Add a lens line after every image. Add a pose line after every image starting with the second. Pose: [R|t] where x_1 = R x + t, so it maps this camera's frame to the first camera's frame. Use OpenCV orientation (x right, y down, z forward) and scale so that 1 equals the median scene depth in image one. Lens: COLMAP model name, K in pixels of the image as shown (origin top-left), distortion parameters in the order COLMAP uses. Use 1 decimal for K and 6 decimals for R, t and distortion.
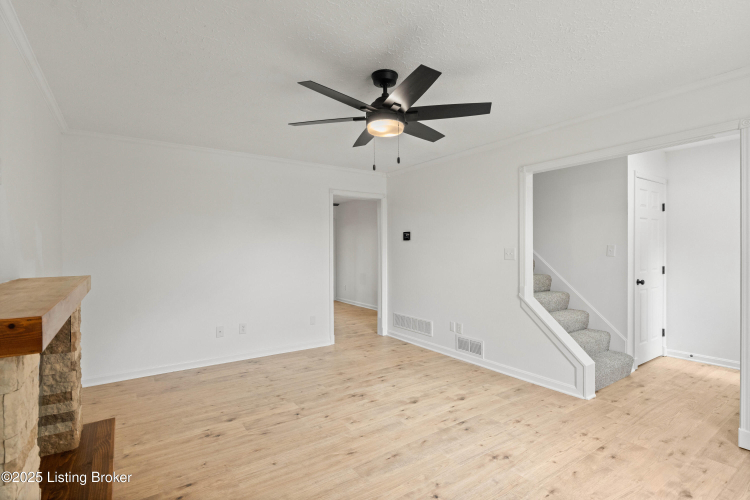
lens RADIAL K [[364.3, 0, 376.0], [0, 364.3, 252.1], [0, 0, 1]] dist [-0.001701, 0.000385]
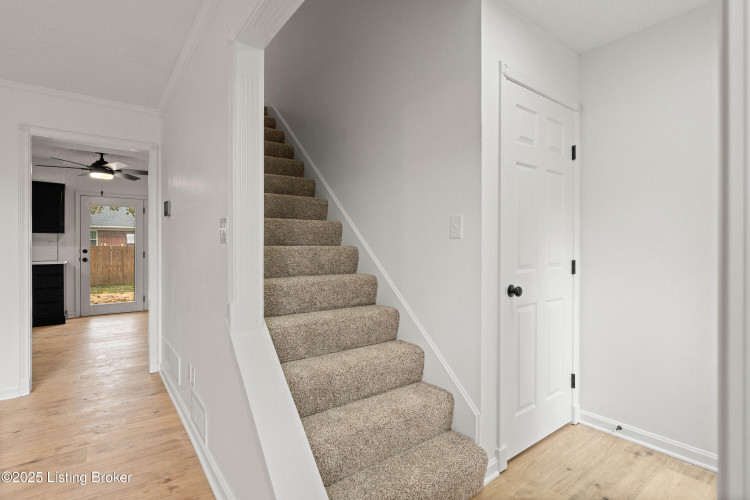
lens RADIAL K [[364.3, 0, 373.8], [0, 364.3, 247.5], [0, 0, 1]] dist [-0.001701, 0.000385]
pose [[0.999076, 0.004194, 0.042765, 0.479710], [-0.004028, 0.999984, -0.003969, 0.024091], [-0.042781, 0.003793, 0.999077, 0.478925]]
